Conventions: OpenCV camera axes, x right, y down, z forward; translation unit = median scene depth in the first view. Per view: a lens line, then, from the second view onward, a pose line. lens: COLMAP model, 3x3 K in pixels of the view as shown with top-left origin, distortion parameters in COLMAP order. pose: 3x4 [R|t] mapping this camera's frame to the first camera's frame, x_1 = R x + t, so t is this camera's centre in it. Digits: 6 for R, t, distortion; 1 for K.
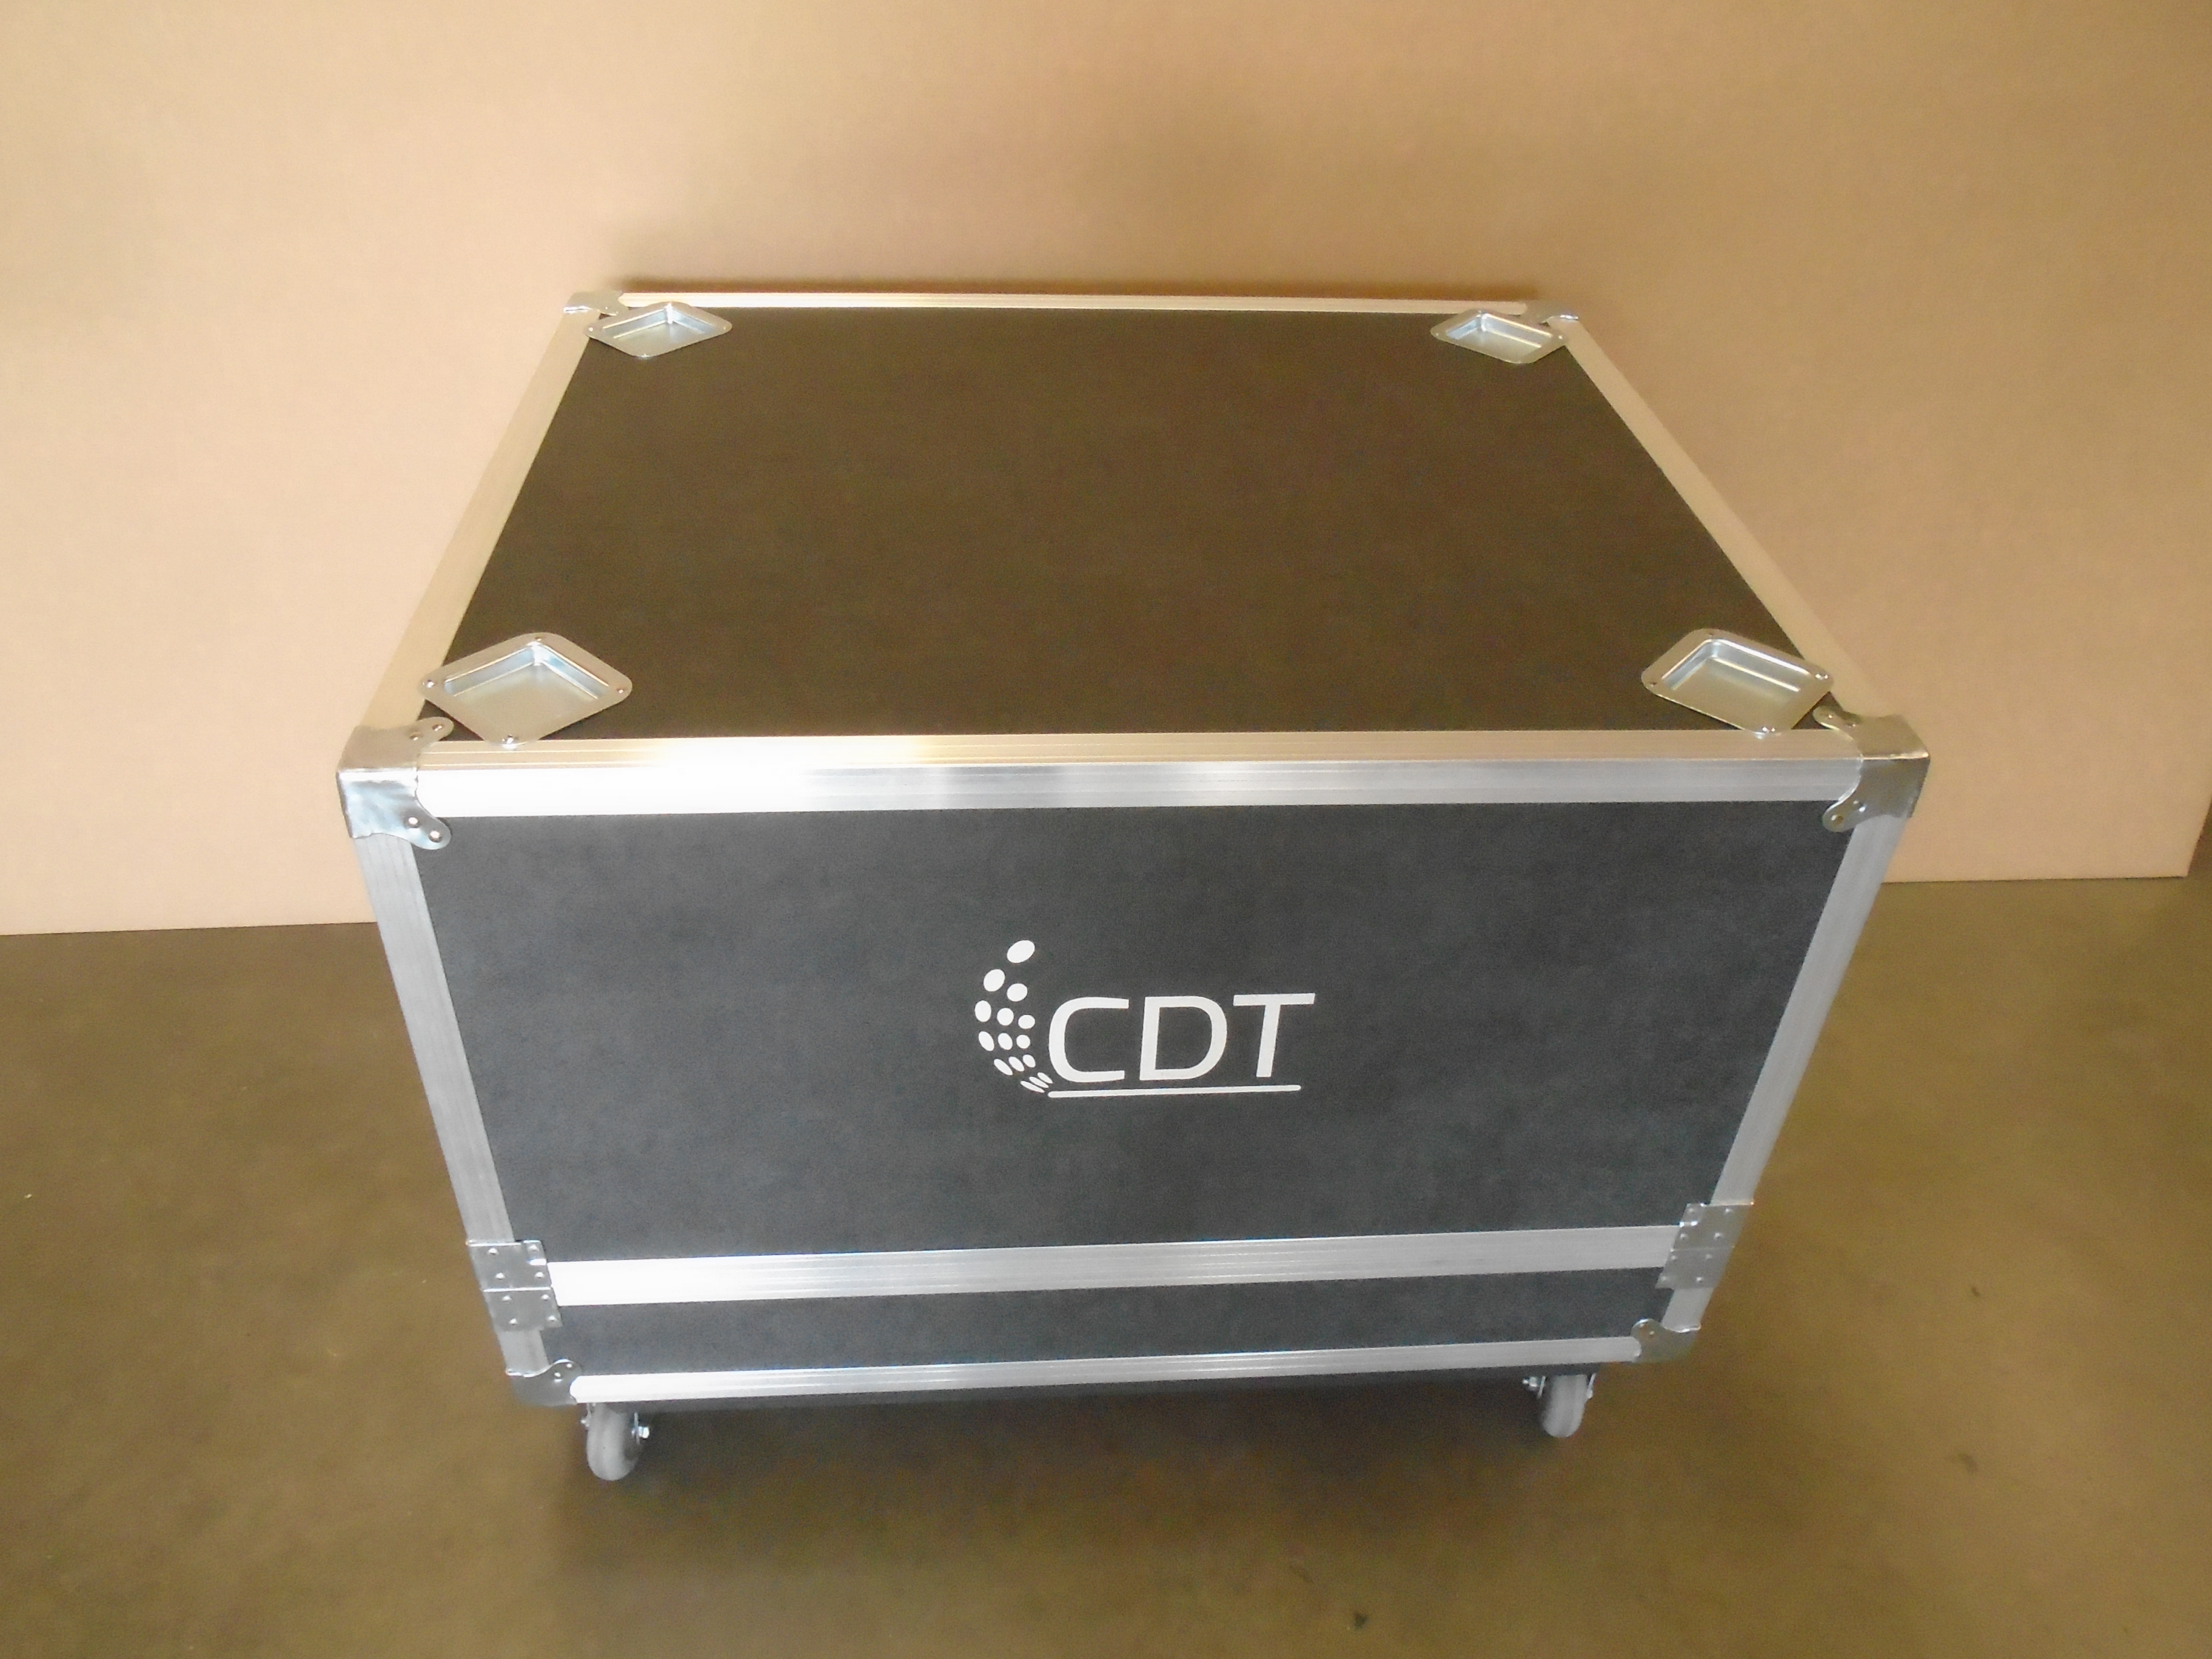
lens RADIAL K [[1692.0, 0, 1091.7], [0, 1692.0, 840.6], [0, 0, 1]] dist [-0.002699, -0.006238]
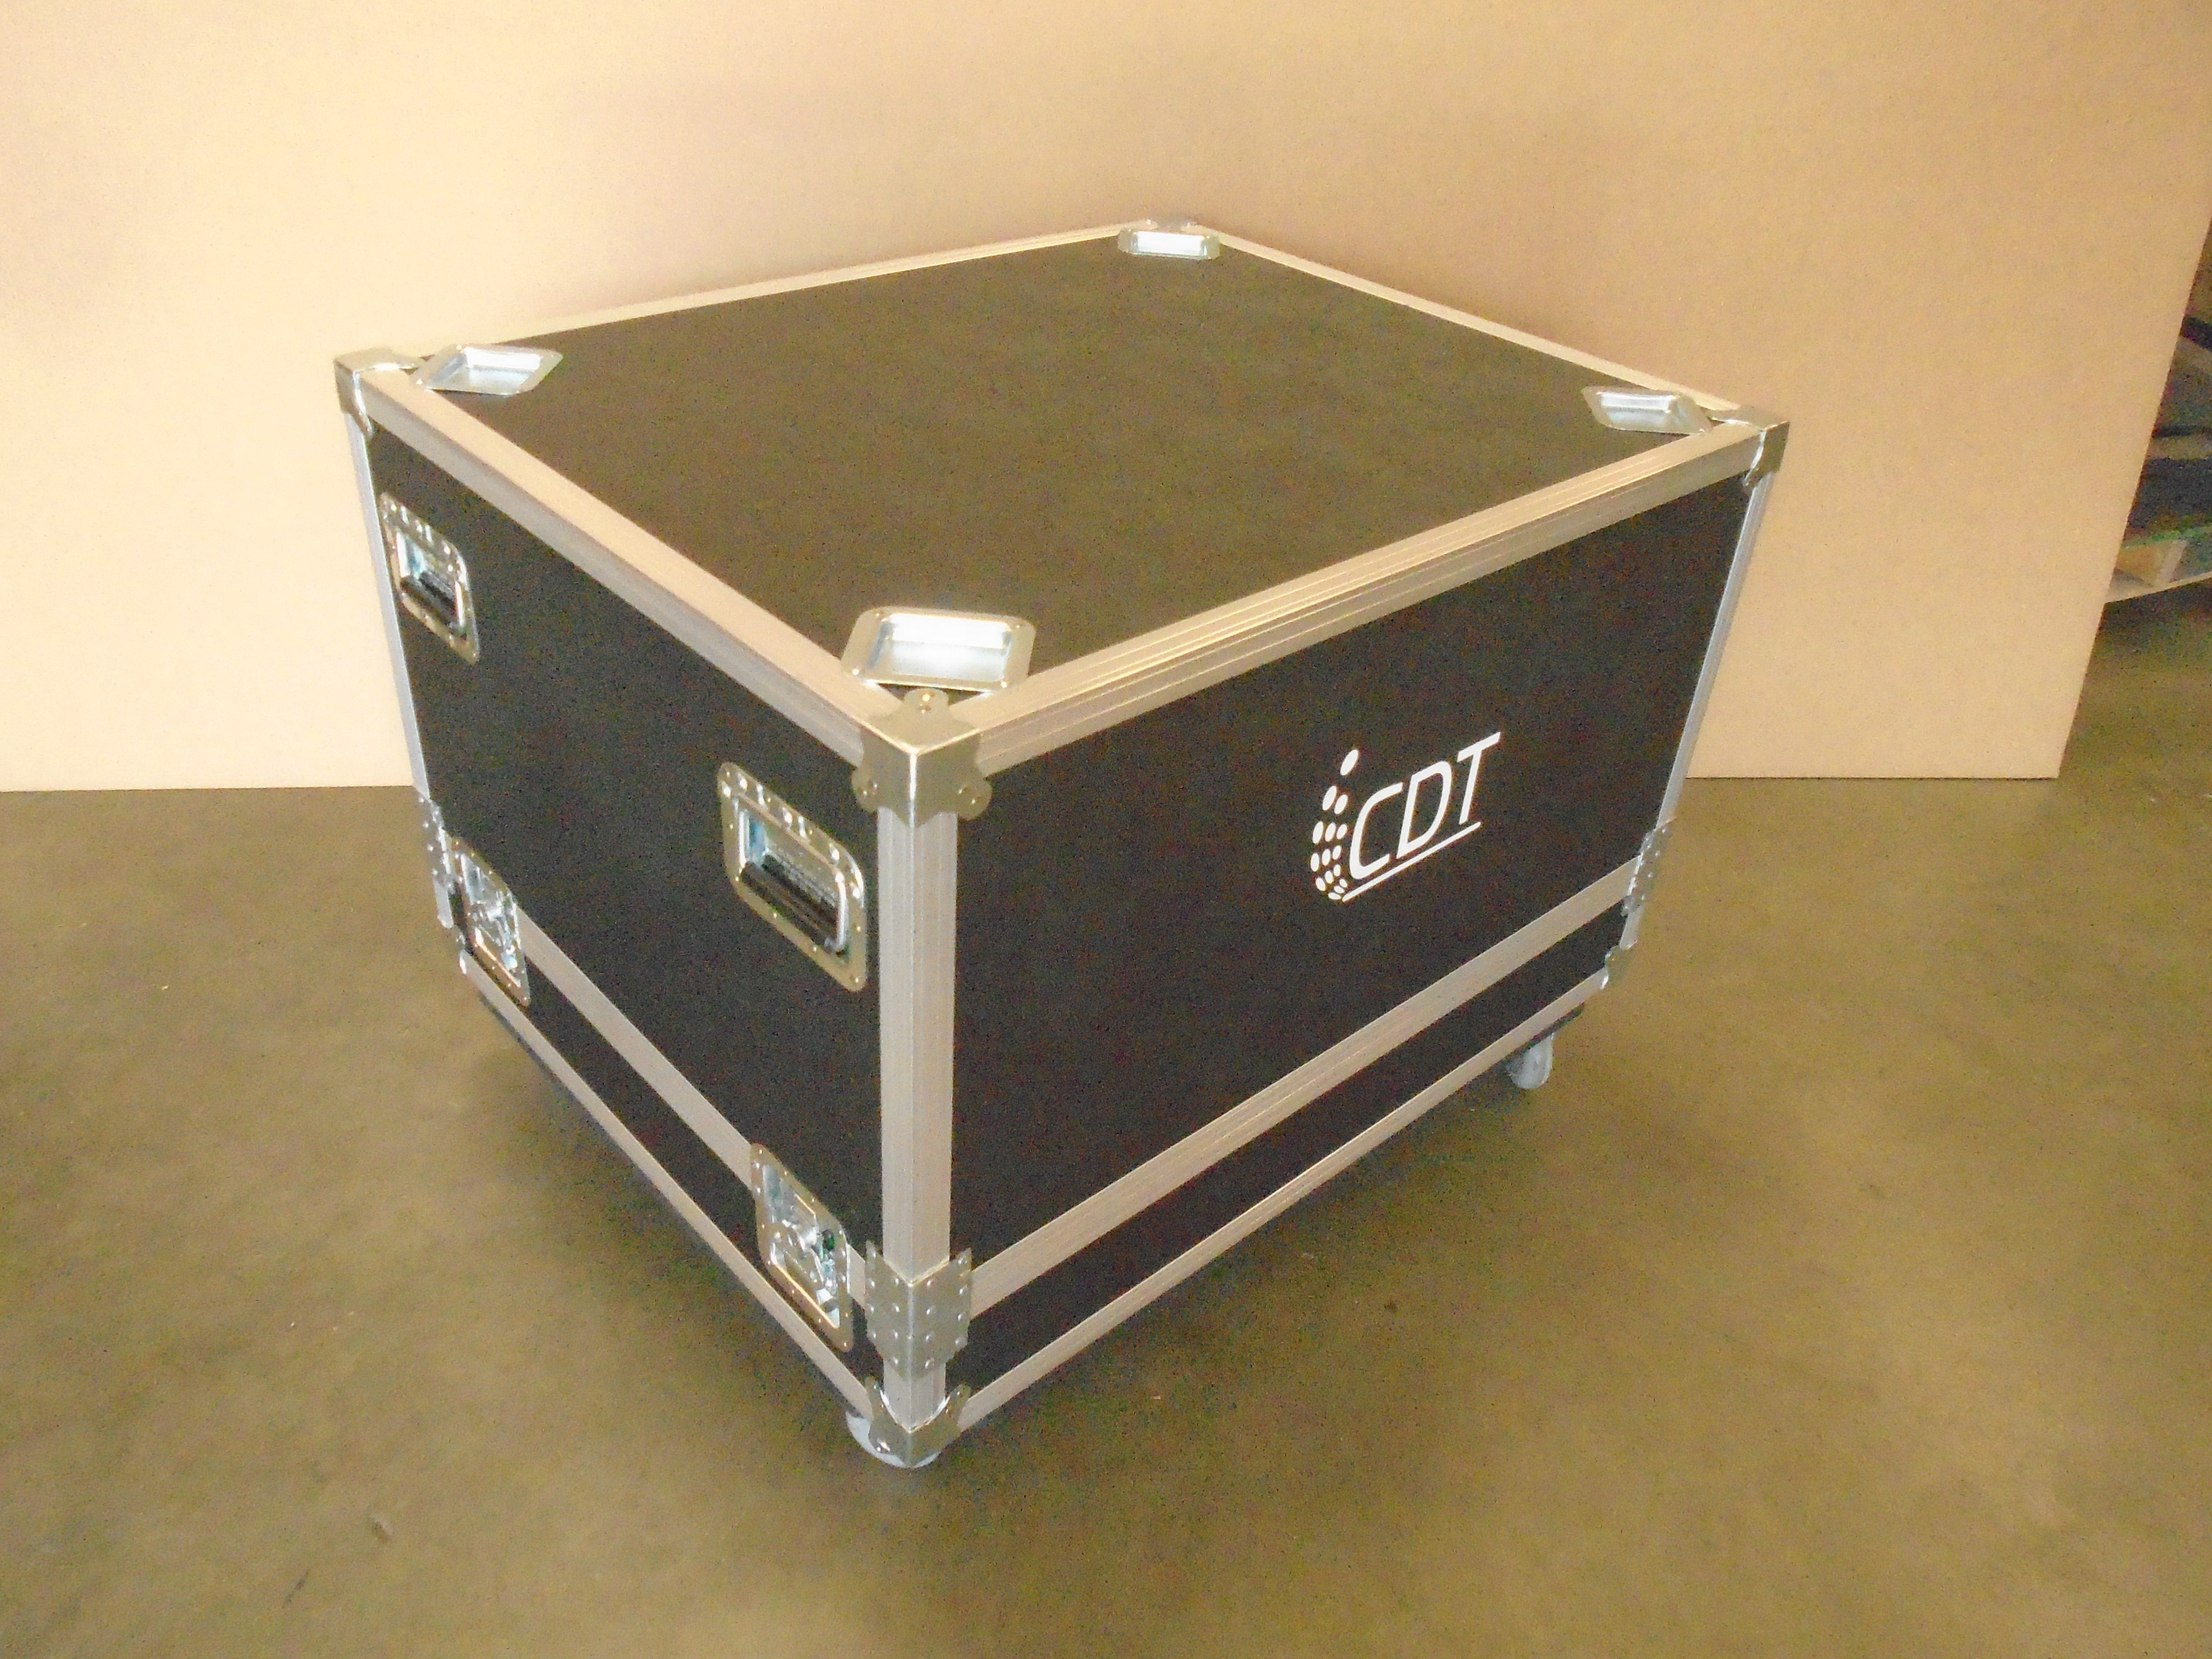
lens RADIAL K [[1692.0, 0, 1091.7], [0, 1692.0, 840.6], [0, 0, 1]] dist [-0.002699, -0.006238]
pose [[0.787209, -0.334304, 0.518212, -0.726113], [0.349742, 0.934127, 0.071327, -0.024564], [-0.507920, 0.125092, 0.852273, 0.122602]]
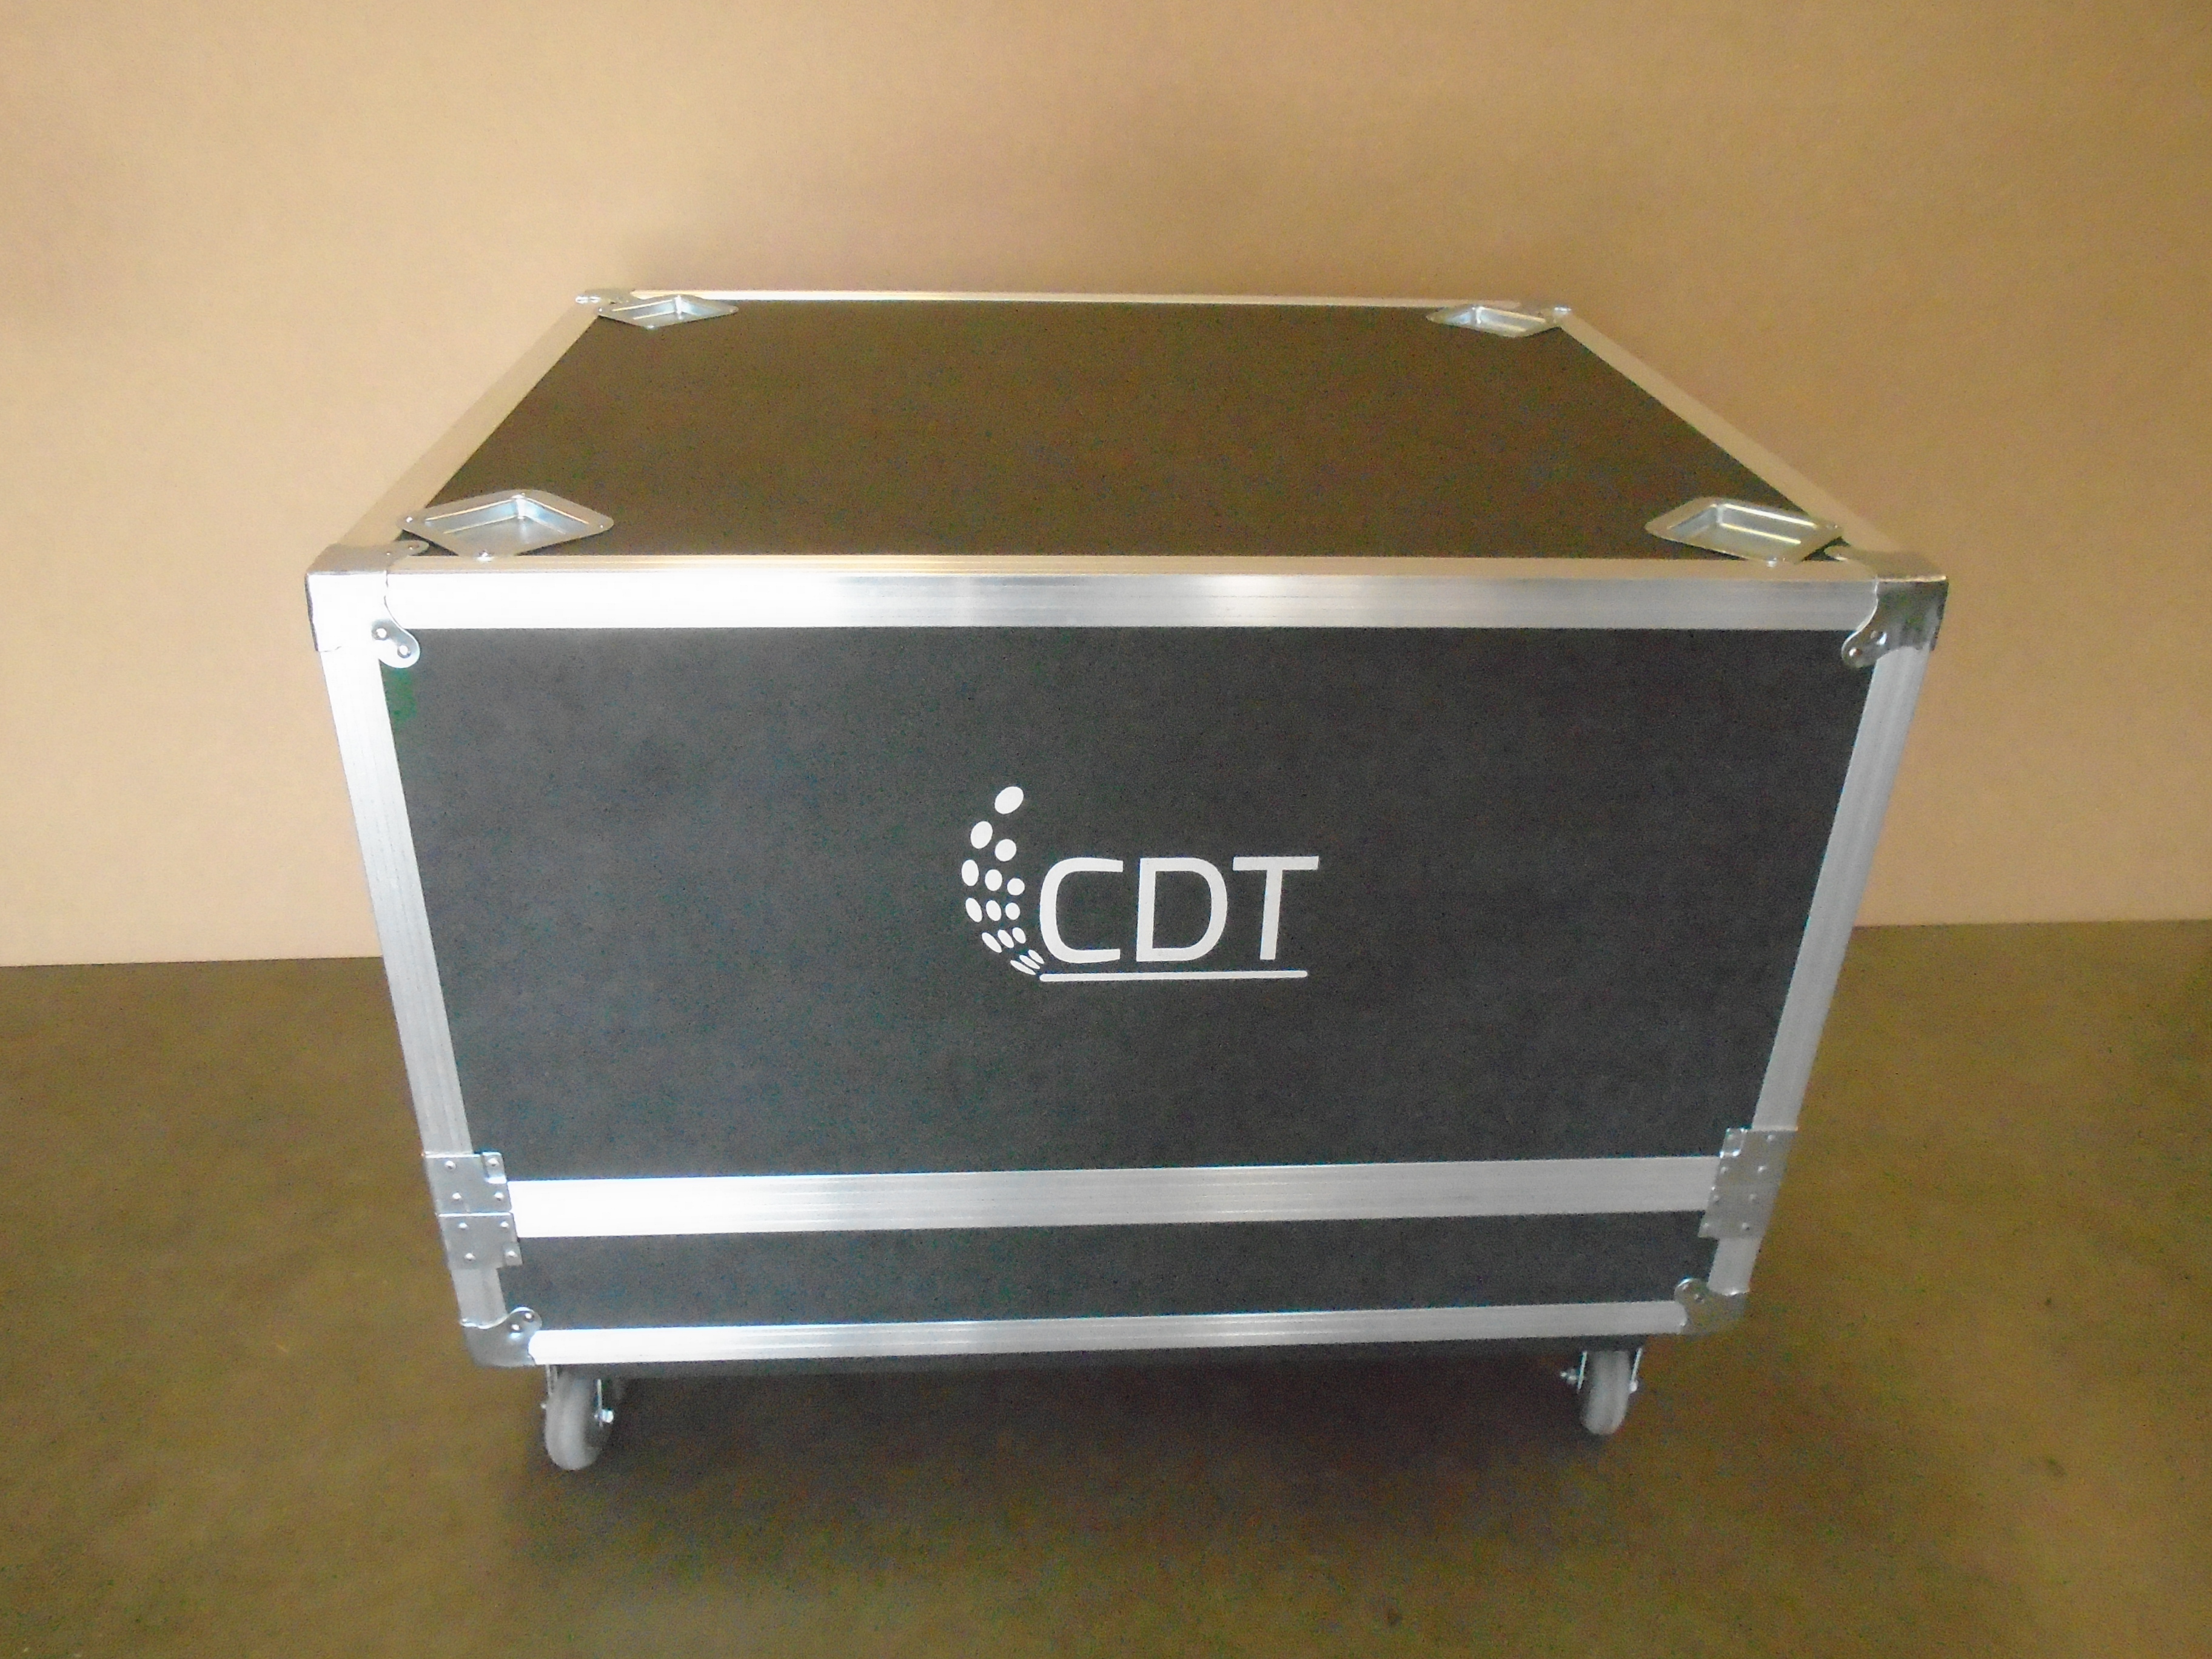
lens RADIAL K [[1692.0, 0, 1091.7], [0, 1692.0, 840.6], [0, 0, 1]] dist [-0.002699, -0.006238]
pose [[0.999896, -0.004874, -0.013574, 0.016587], [0.002849, 0.989365, -0.145424, 0.212006], [0.014138, 0.145370, 0.989276, 0.052609]]
